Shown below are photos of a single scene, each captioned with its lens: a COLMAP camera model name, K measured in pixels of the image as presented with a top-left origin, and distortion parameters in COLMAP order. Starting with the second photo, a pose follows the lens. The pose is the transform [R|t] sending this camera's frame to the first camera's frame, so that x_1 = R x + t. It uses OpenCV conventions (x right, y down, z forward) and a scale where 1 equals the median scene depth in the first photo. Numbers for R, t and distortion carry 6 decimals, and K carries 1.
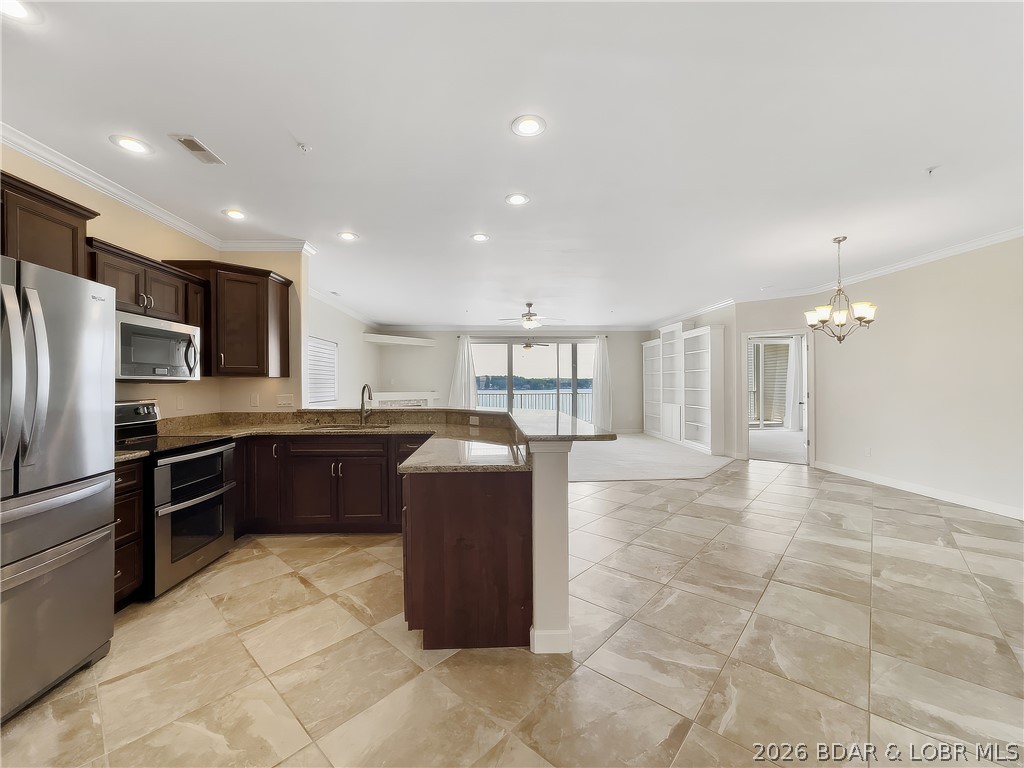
lens RADIAL K [[421.8, 0, 513.4], [0, 421.8, 384.8], [0, 0, 1]] dist [-0.005208, 0.000296]
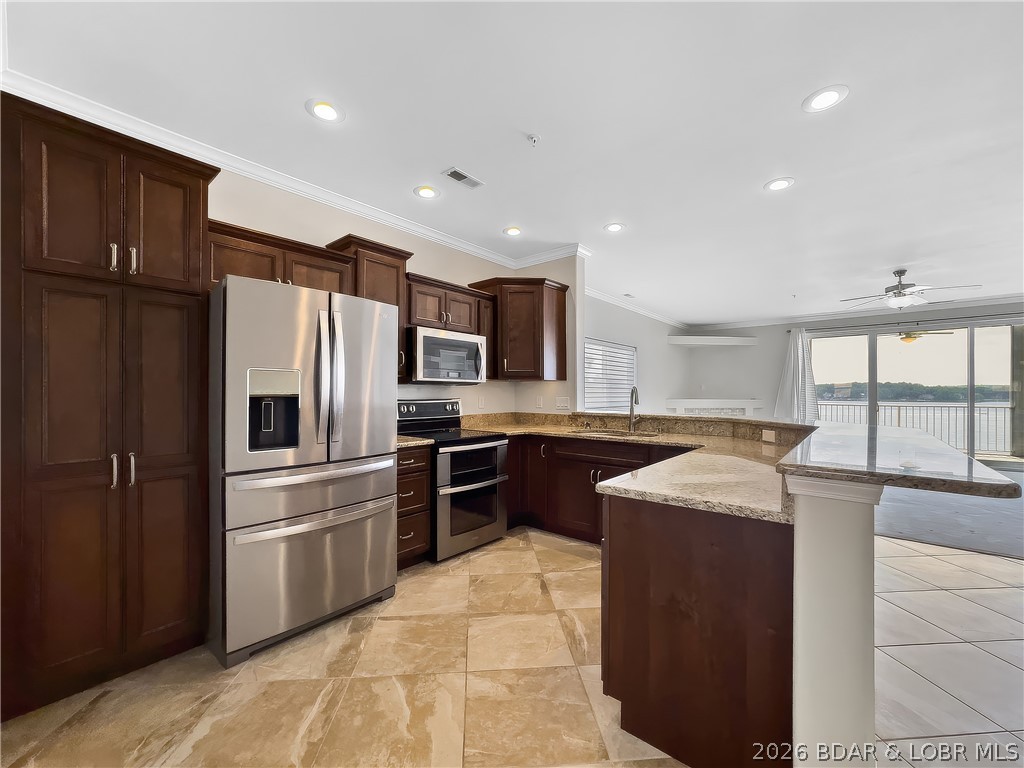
lens RADIAL K [[427.0, 0, 499.6], [0, 427.0, 392.9], [0, 0, 1]] dist [-0.057819, 0.025310]
pose [[0.719711, 0.006142, -0.694246, 0.088812], [-0.005921, 0.999979, 0.002708, 0.013707], [0.694248, 0.002161, 0.719732, 0.187736]]
